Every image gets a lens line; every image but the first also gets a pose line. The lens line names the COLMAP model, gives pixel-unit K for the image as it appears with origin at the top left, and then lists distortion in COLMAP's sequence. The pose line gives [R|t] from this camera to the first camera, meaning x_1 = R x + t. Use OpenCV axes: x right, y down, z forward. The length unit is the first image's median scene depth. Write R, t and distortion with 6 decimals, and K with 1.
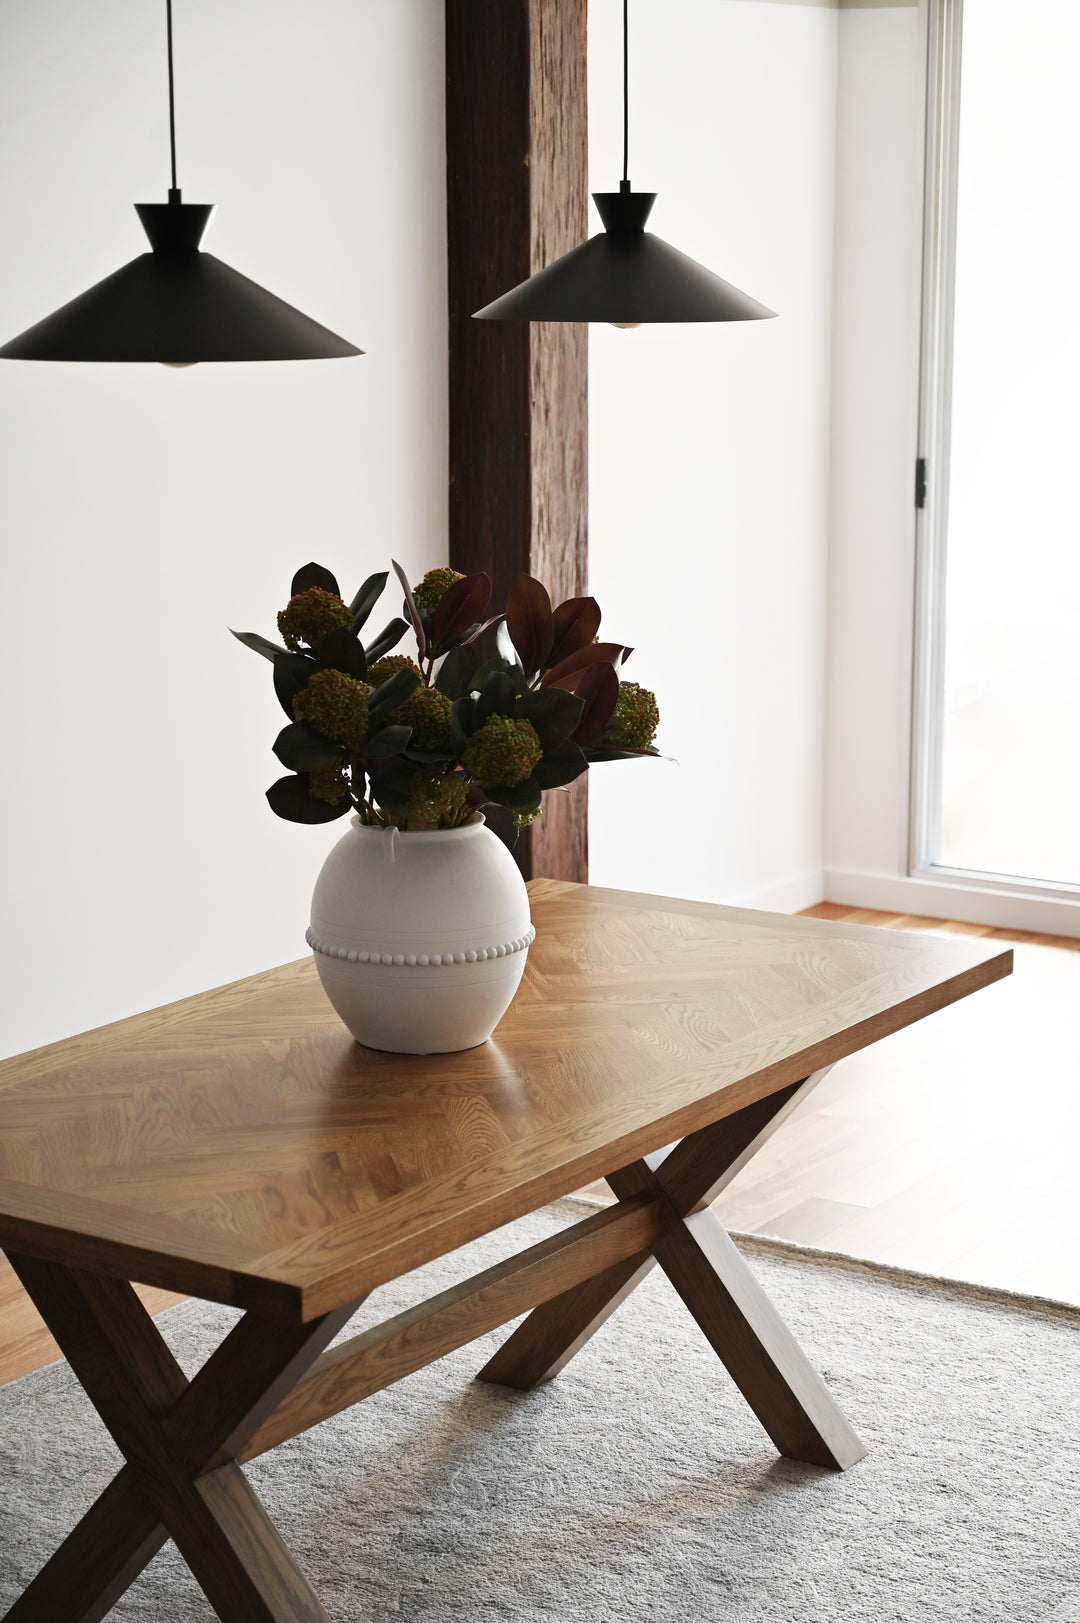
lens RADIAL K [[3146.8, 0, 540.0], [0, 3146.8, 811.5], [0, 0, 1]] dist [0.005922, -0.078631]
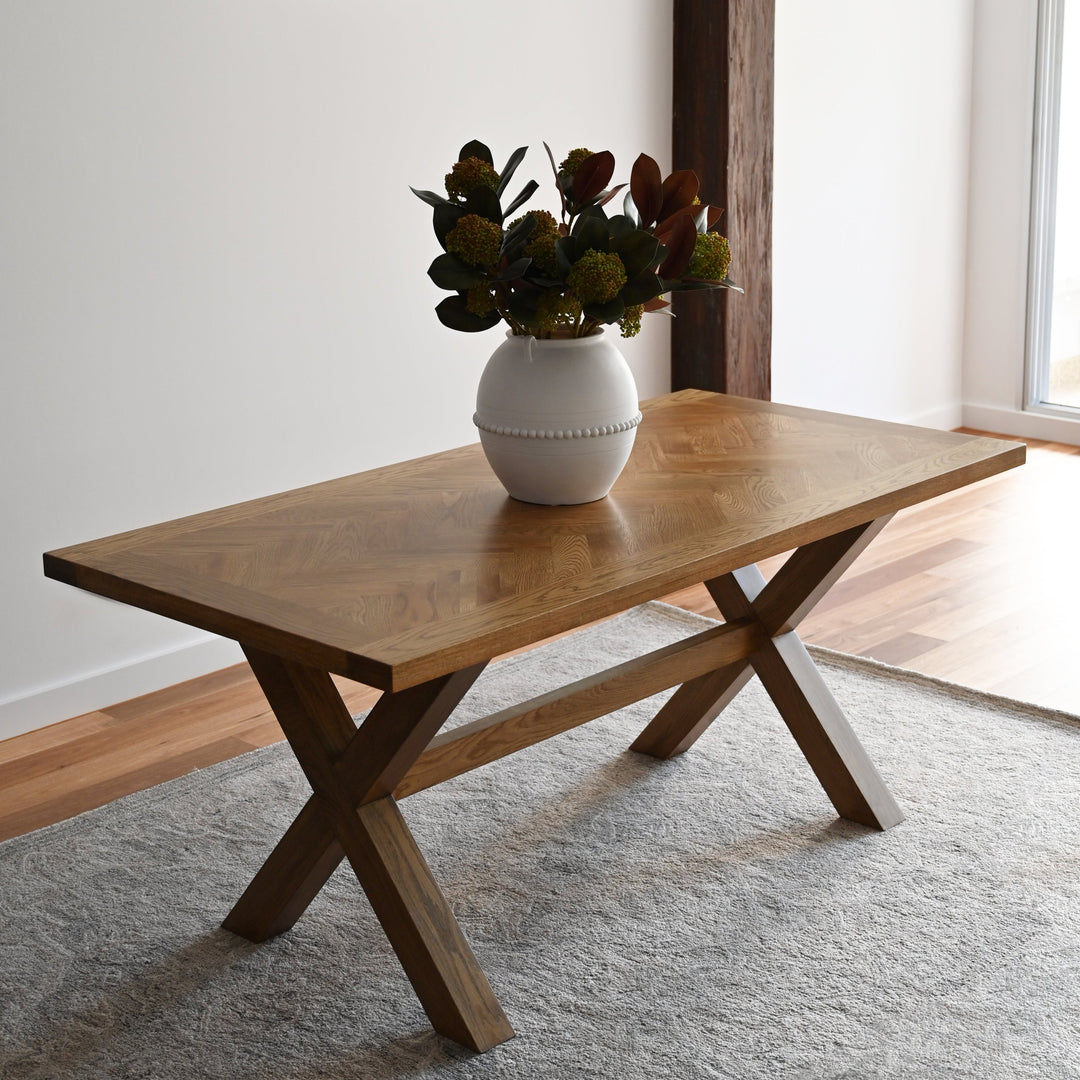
lens RADIAL K [[2077.1, 0, 523.2], [0, 2077.1, 390.5], [0, 0, 1]] dist [-0.007224, 0.046592]
pose [[0.986410, 0.023029, -0.162679, 0.090877], [-0.022461, 0.999734, 0.005329, 0.022494], [0.162758, -0.001602, 0.986665, 0.111056]]
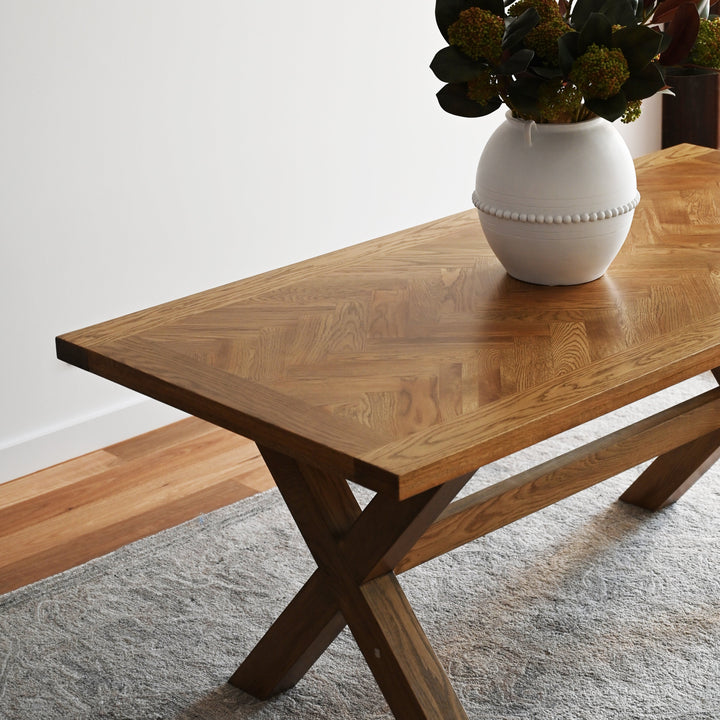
lens RADIAL K [[2085.6, 0, 393.4], [0, 2085.6, 285.5], [0, 0, 1]] dist [0.001416, 0.097797]
pose [[0.976793, 0.050186, -0.208223, 0.081960], [-0.024094, 0.991737, 0.126001, -0.034689], [0.212826, -0.118060, 0.969931, 0.098120]]
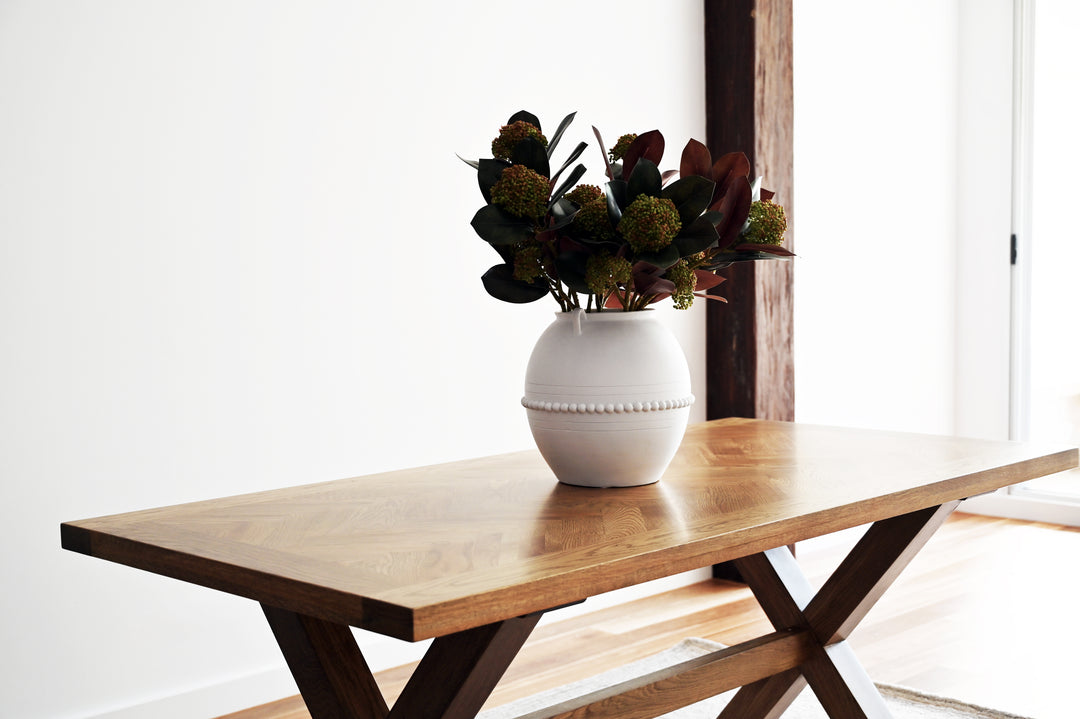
lens RADIAL K [[1510.2, 0, 540.0], [0, 1510.2, 359.5], [0, 0, 1]] dist [0.003278, 0.013083]
pose [[0.981779, 0.001058, -0.190025, 0.053563], [-0.024623, 0.992262, -0.121692, 0.097799], [0.188426, 0.124154, 0.974208, 0.365120]]
